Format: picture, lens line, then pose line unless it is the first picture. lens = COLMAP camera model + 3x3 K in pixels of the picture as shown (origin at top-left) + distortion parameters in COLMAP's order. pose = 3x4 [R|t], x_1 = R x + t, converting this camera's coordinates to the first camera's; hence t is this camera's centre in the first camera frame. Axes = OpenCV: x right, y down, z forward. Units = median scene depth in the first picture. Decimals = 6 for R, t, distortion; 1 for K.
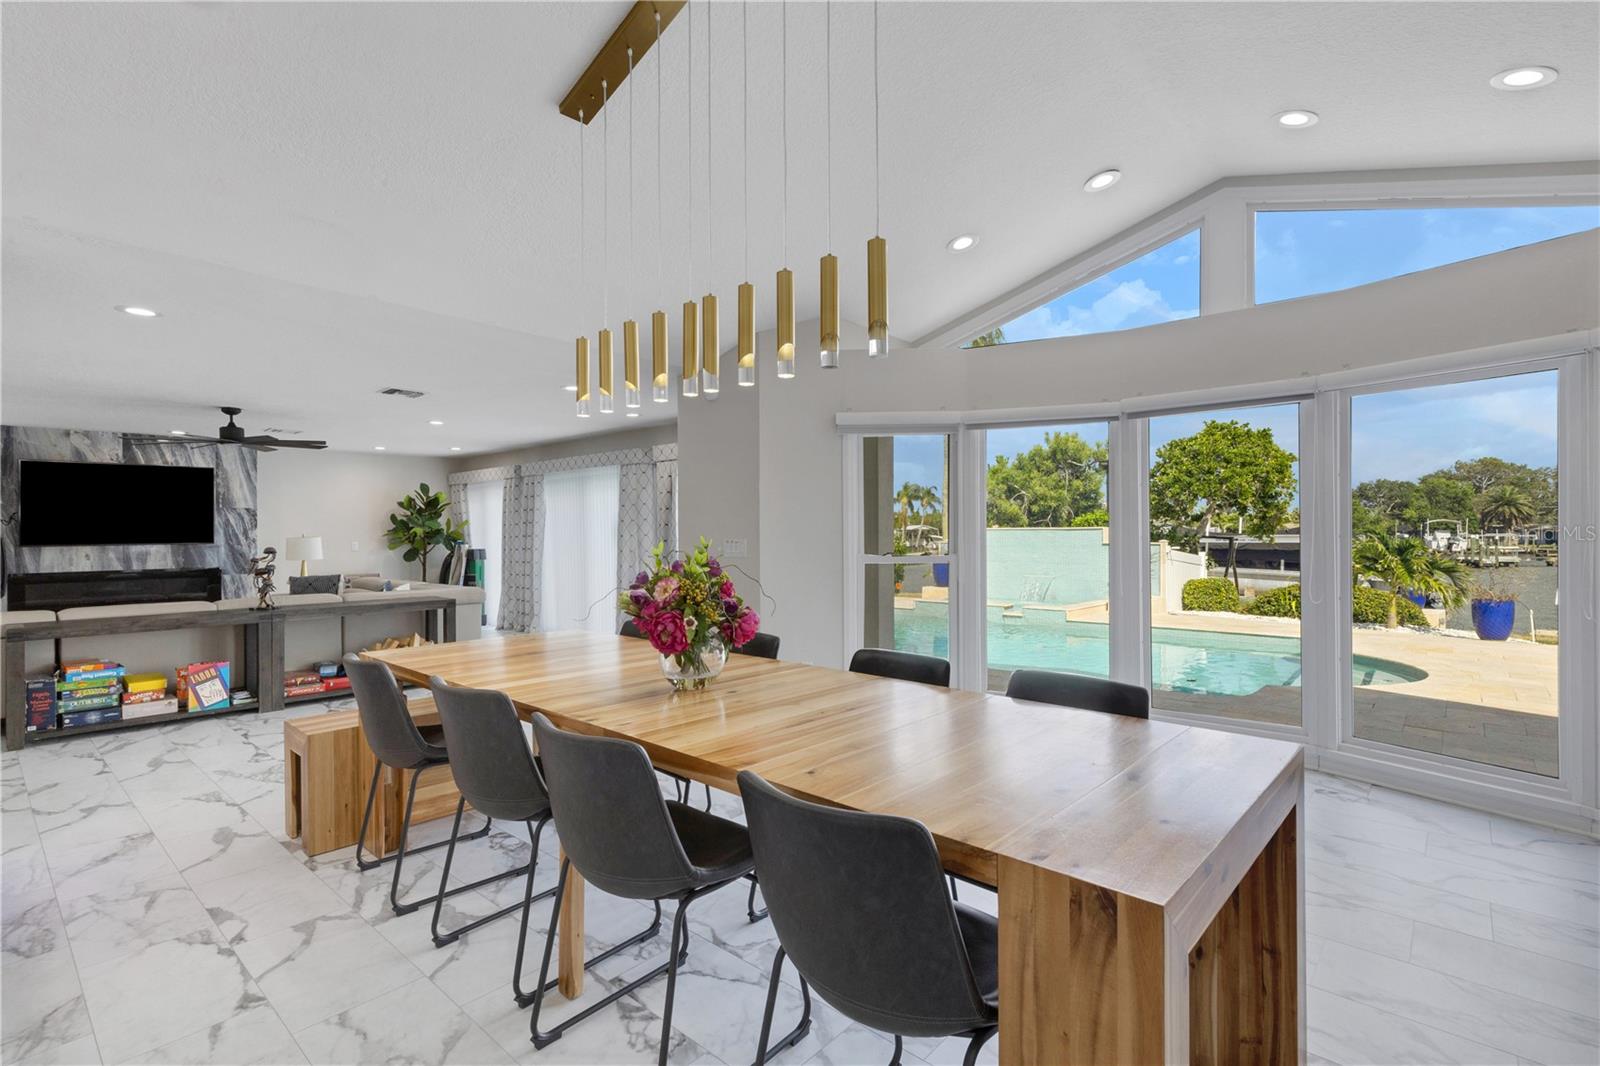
lens RADIAL K [[739.3, 0, 819.0], [0, 739.3, 527.5], [0, 0, 1]] dist [-0.000290, -0.000220]
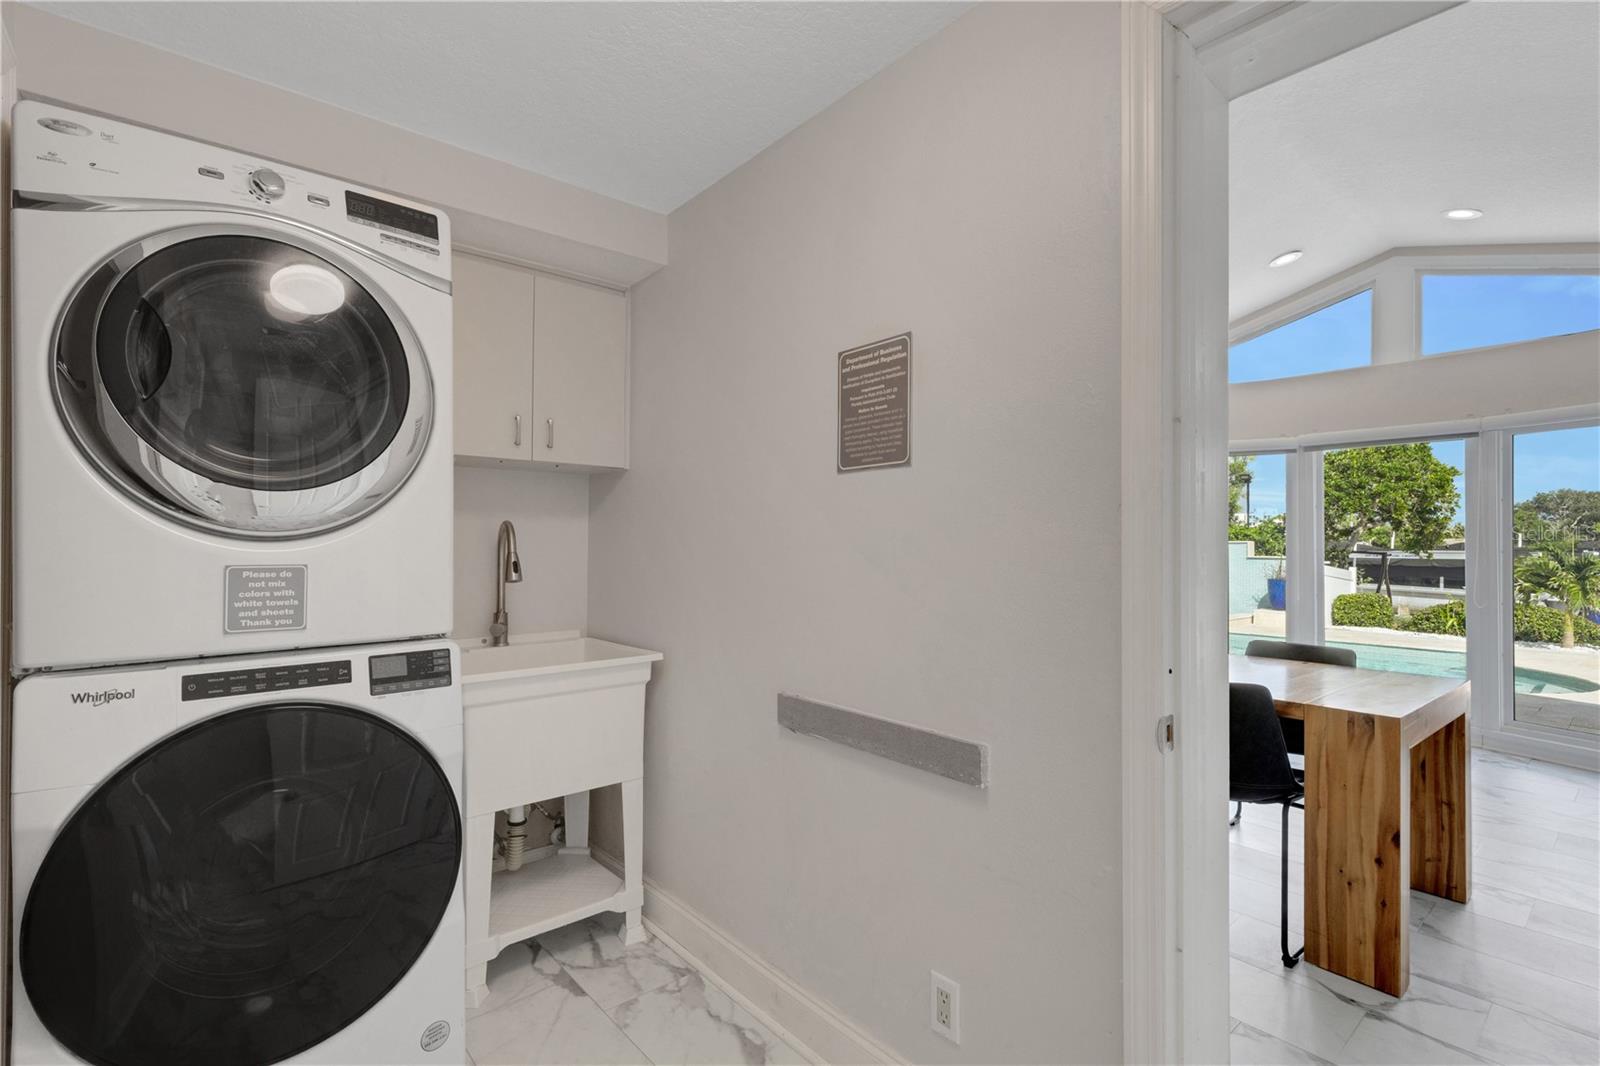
lens RADIAL K [[748.7, 0, 800.0], [0, 748.7, 533.0], [0, 0, 1]] dist [-0.002926, -0.000344]
pose [[0.989032, 0.006745, -0.147549, -0.072273], [-0.007781, 0.999949, -0.006445, -0.000563], [0.147498, 0.007523, 0.989034, -0.108457]]
